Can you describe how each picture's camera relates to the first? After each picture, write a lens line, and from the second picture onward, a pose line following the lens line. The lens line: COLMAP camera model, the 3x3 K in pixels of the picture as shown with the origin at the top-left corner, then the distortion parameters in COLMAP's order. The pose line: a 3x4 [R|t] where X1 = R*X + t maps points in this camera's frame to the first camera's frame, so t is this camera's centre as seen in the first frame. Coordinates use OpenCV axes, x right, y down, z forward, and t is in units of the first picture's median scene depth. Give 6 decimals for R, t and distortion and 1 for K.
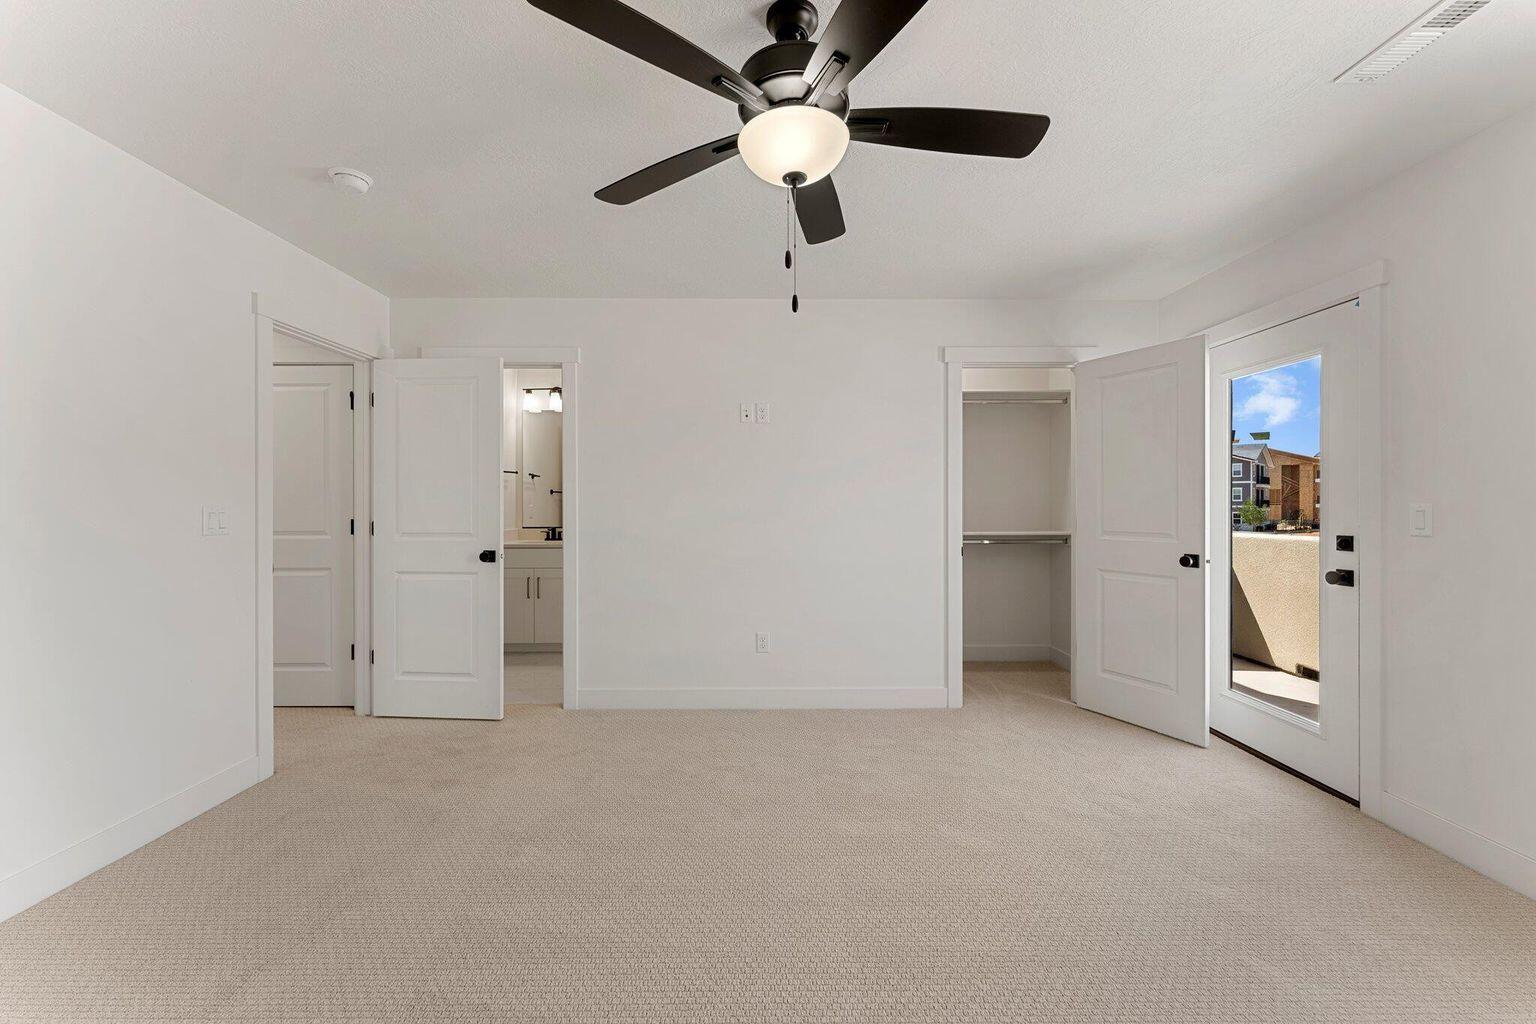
lens RADIAL K [[628.4, 0, 771.0], [0, 628.4, 504.1], [0, 0, 1]] dist [0.003477, 0.000396]
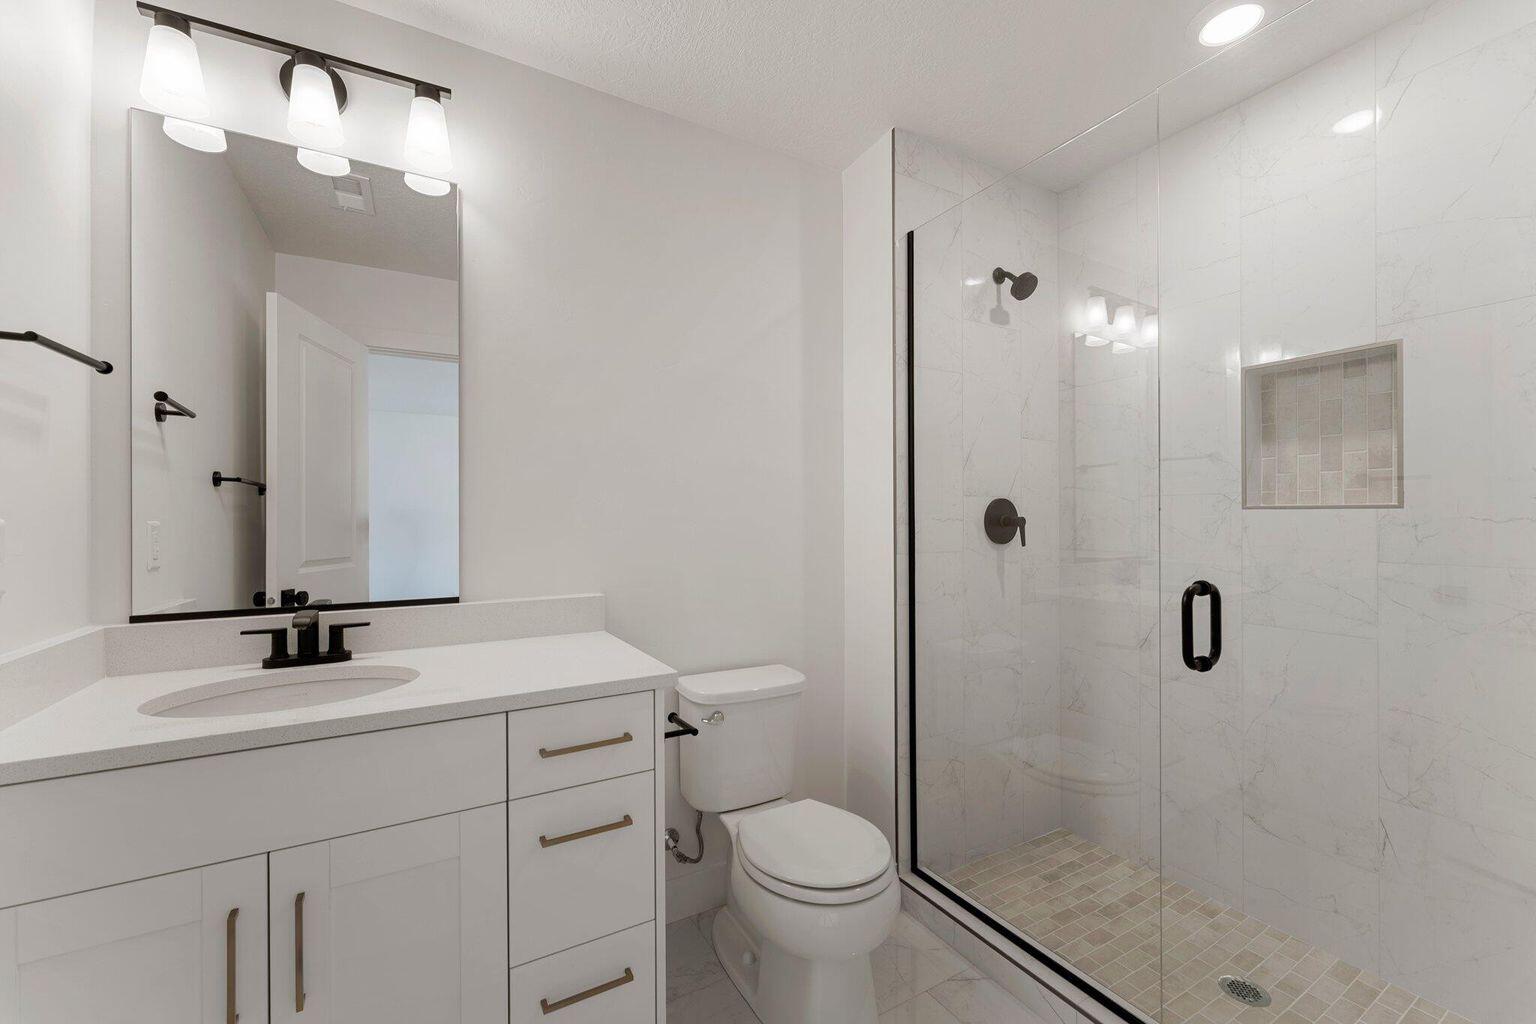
lens RADIAL K [[628.4, 0, 771.0], [0, 628.4, 504.1], [0, 0, 1]] dist [0.003477, 0.000396]
pose [[0.865816, -0.007752, 0.500302, -0.312146], [0.009779, 0.999951, -0.001430, -0.004598], [-0.500267, 0.006131, 0.865850, 0.692307]]
